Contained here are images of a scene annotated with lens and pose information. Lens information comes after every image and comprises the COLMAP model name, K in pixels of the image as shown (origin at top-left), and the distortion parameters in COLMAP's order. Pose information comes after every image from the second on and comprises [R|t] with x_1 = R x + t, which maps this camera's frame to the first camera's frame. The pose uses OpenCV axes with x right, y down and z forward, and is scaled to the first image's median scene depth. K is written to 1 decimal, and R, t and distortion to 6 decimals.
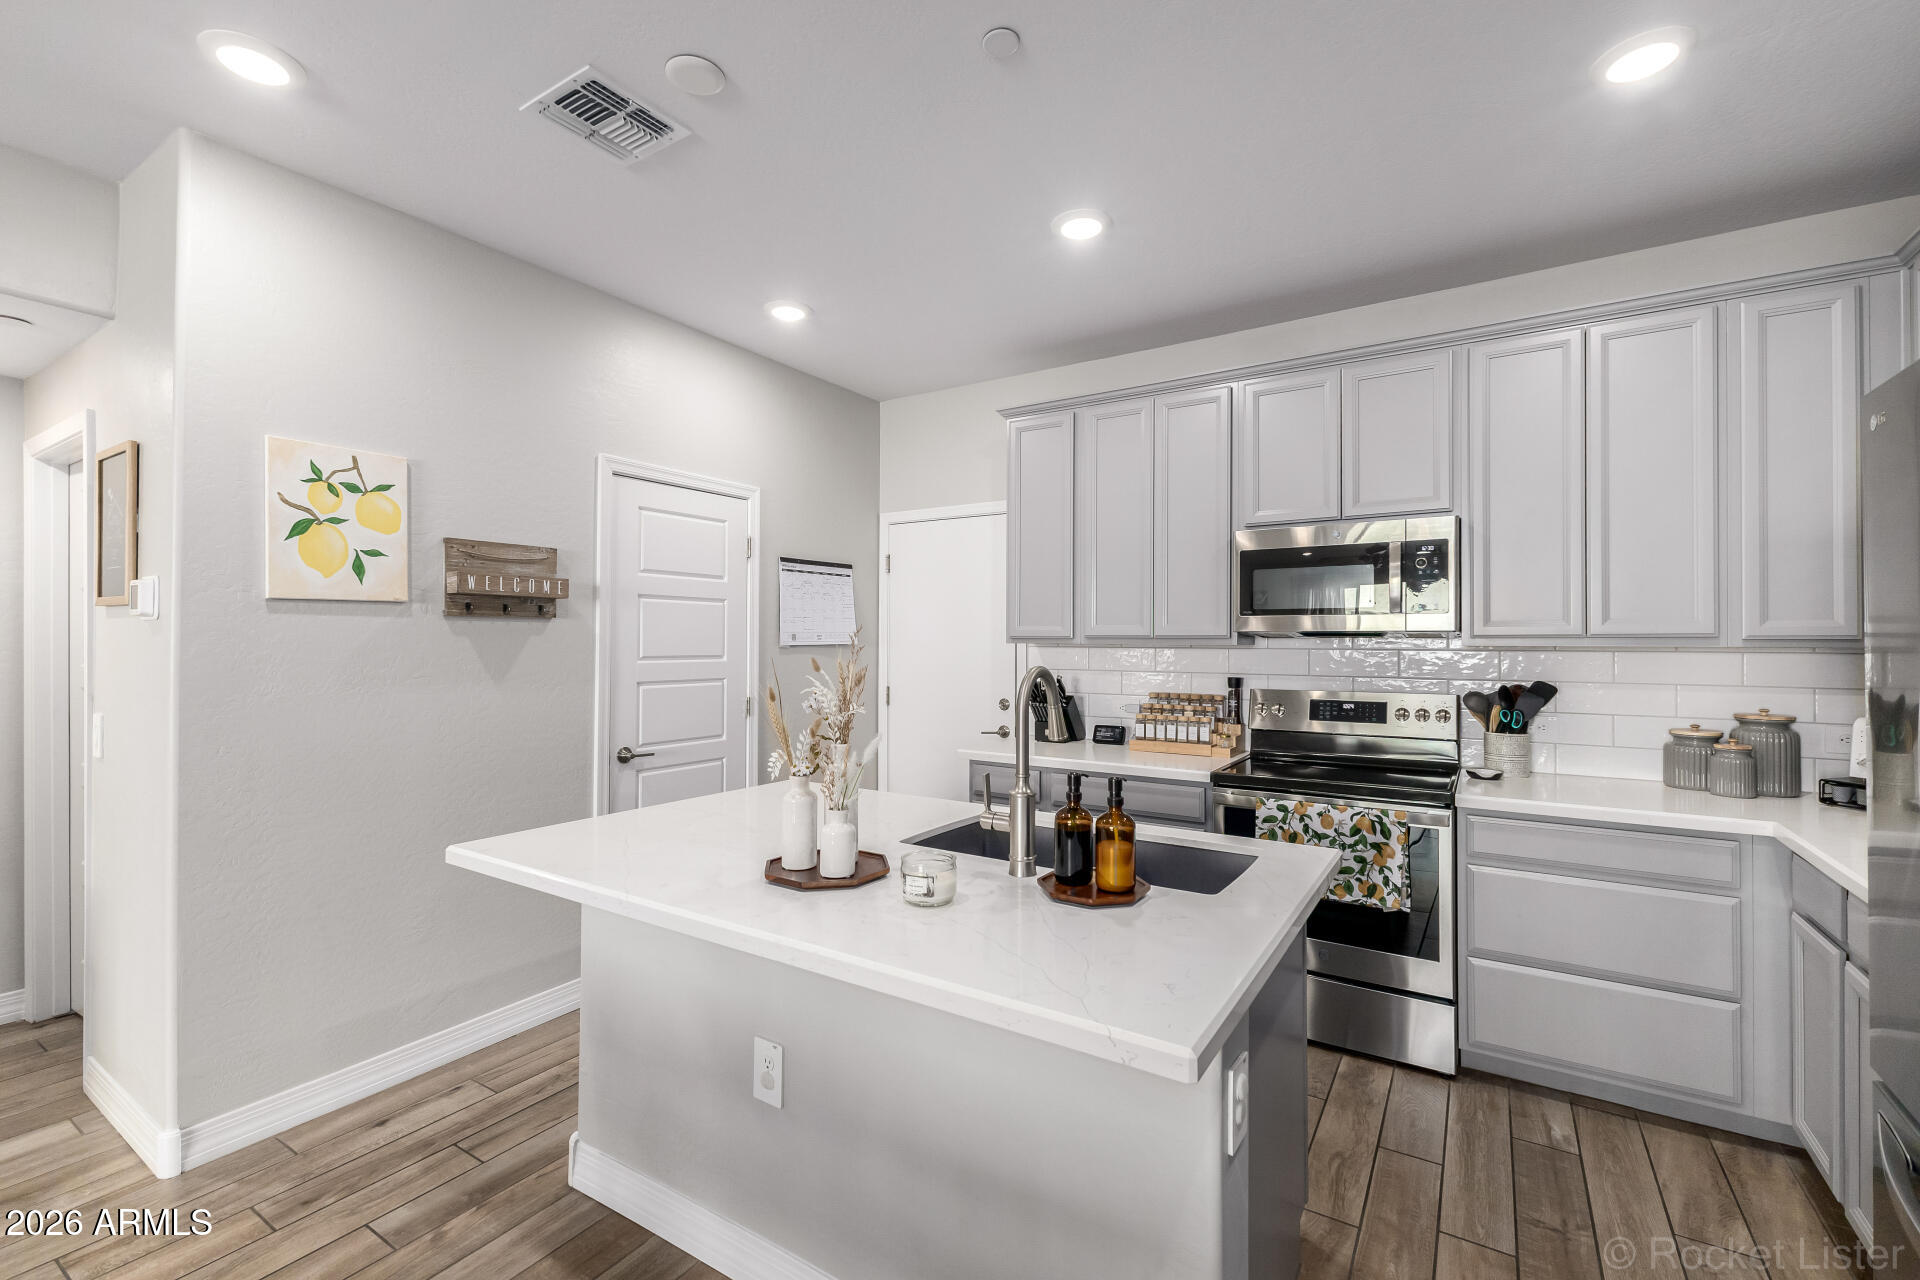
lens RADIAL K [[826.9, 0, 959.1], [0, 826.9, 628.4], [0, 0, 1]] dist [0.011096, -0.002364]
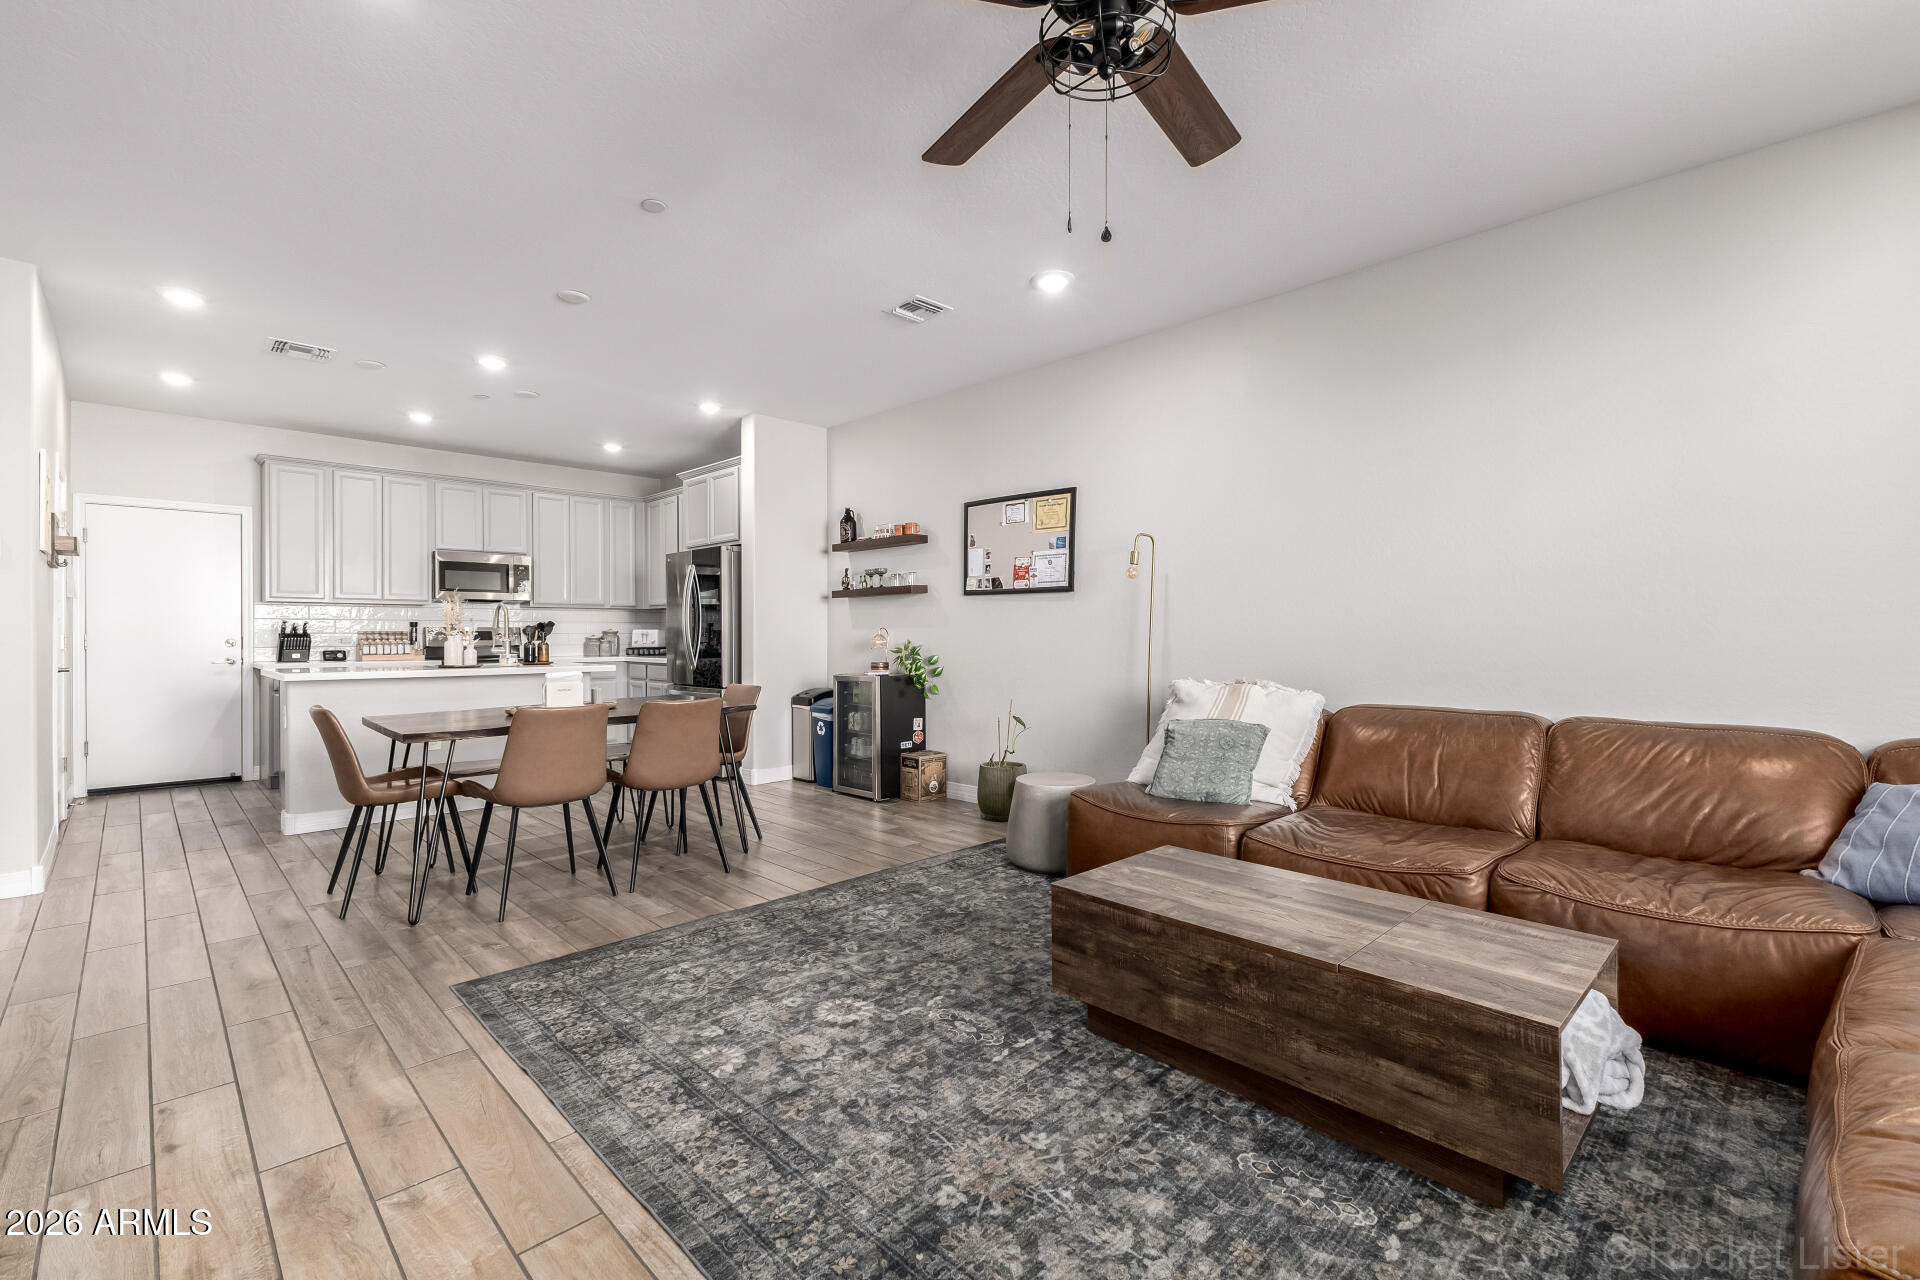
lens RADIAL K [[826.9, 0, 959.4], [0, 826.9, 638.0], [0, 0, 1]] dist [0.011096, -0.002364]
pose [[0.211153, -0.000770, 0.977453, -1.563008], [-0.002282, 0.999997, 0.001280, 0.108139], [-0.977450, -0.002501, 0.211151, -0.816412]]
